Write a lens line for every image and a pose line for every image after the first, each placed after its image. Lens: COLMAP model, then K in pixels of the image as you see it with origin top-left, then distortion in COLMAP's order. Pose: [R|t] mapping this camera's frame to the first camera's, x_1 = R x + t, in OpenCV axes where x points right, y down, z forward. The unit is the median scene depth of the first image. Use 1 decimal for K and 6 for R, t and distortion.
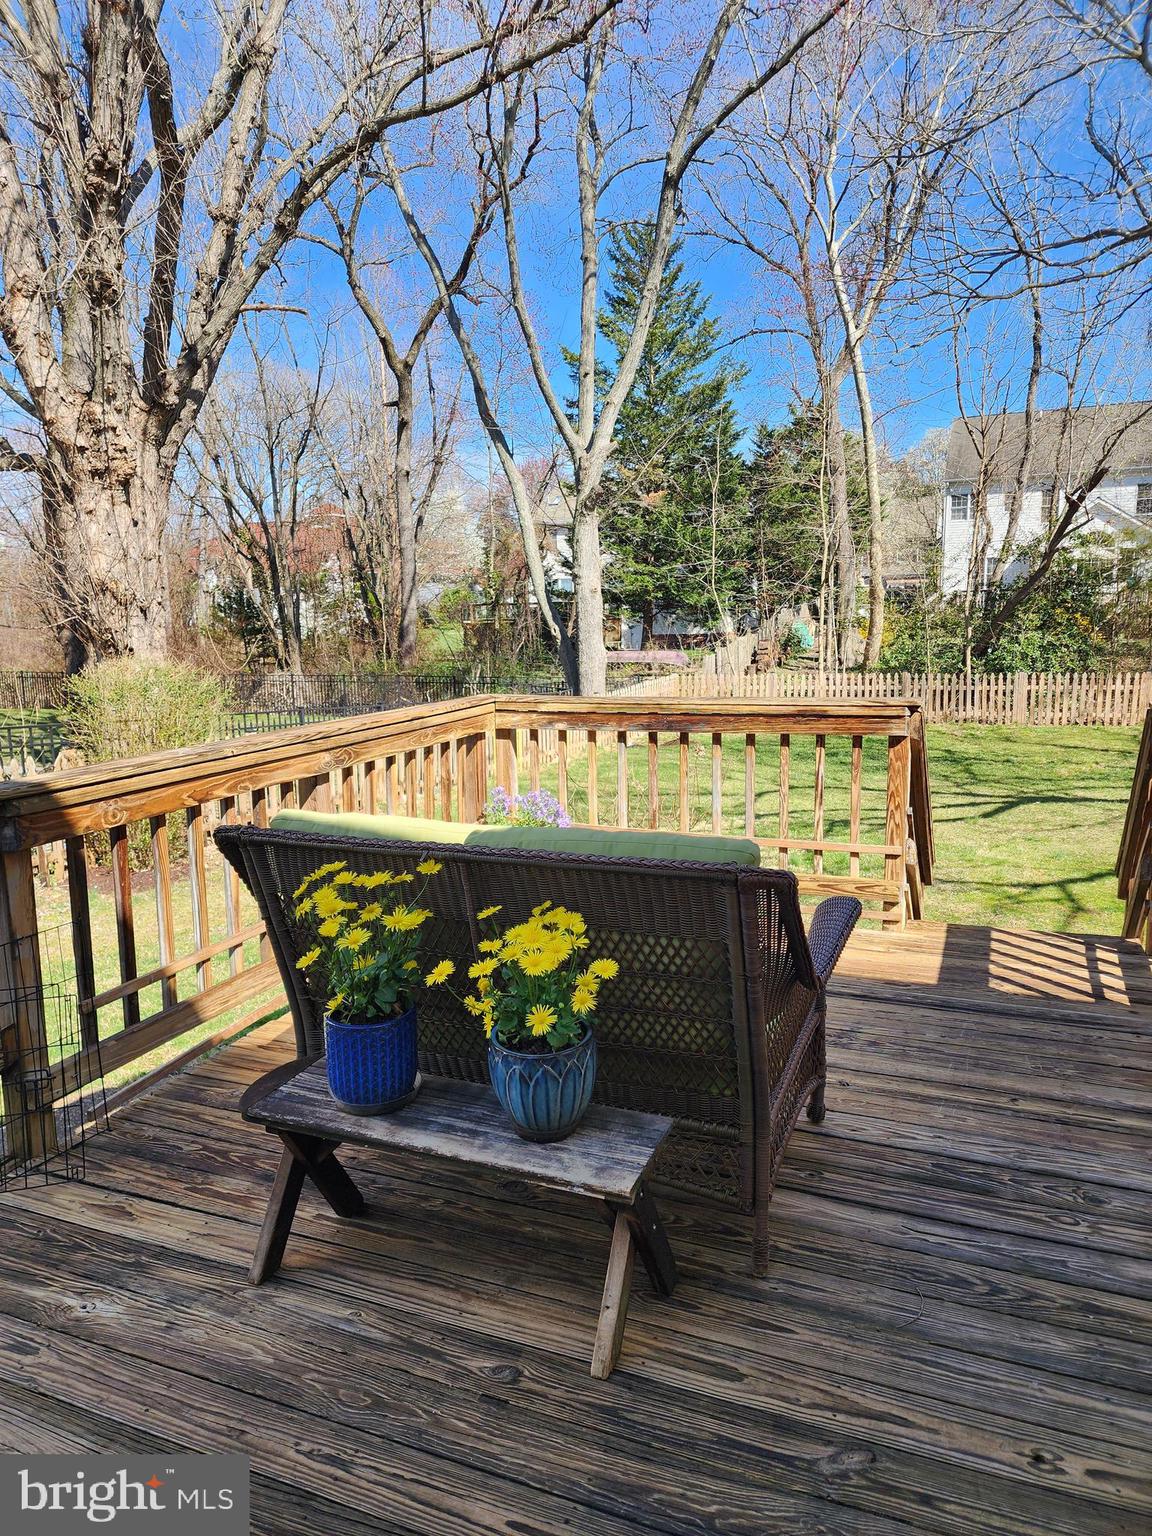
lens RADIAL K [[1015.3, 0, 578.2], [0, 1015.3, 768.9], [0, 0, 1]] dist [0.005865, -0.002999]
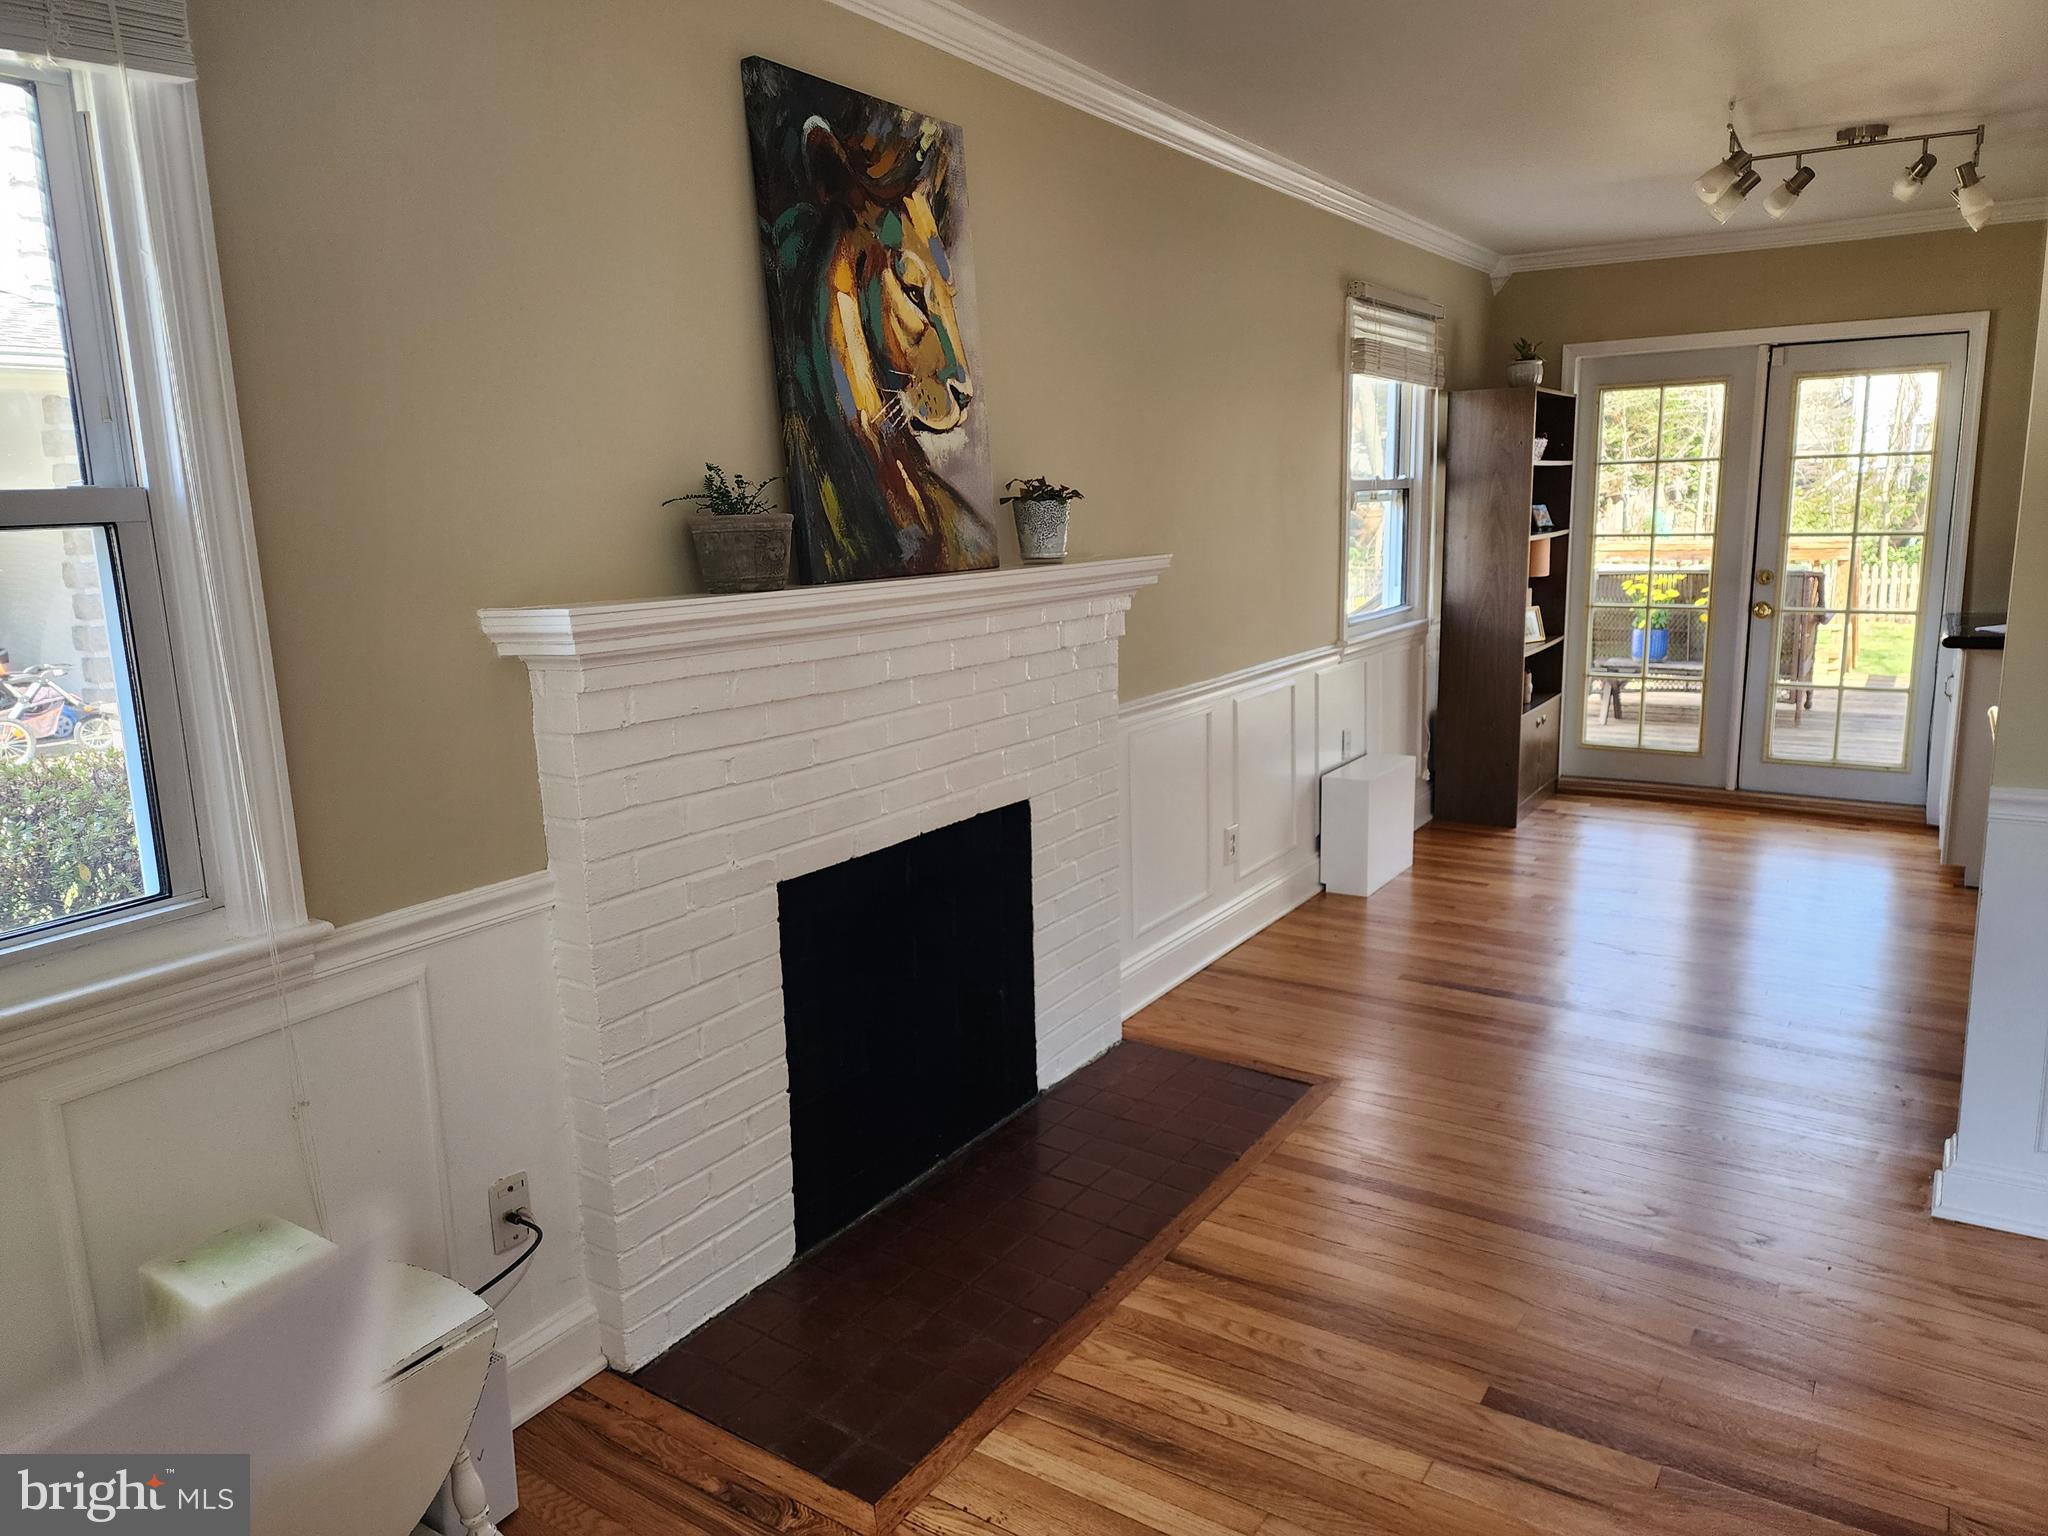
lens RADIAL K [[1353.8, 0, 1033.5], [0, 1353.8, 765.5], [0, 0, 1]] dist [0.005865, -0.002999]
pose [[0.982040, 0.025041, -0.187003, -0.104003], [-0.018141, 0.999093, 0.038517, 0.043585], [0.187798, -0.034433, 0.981604, -0.268380]]
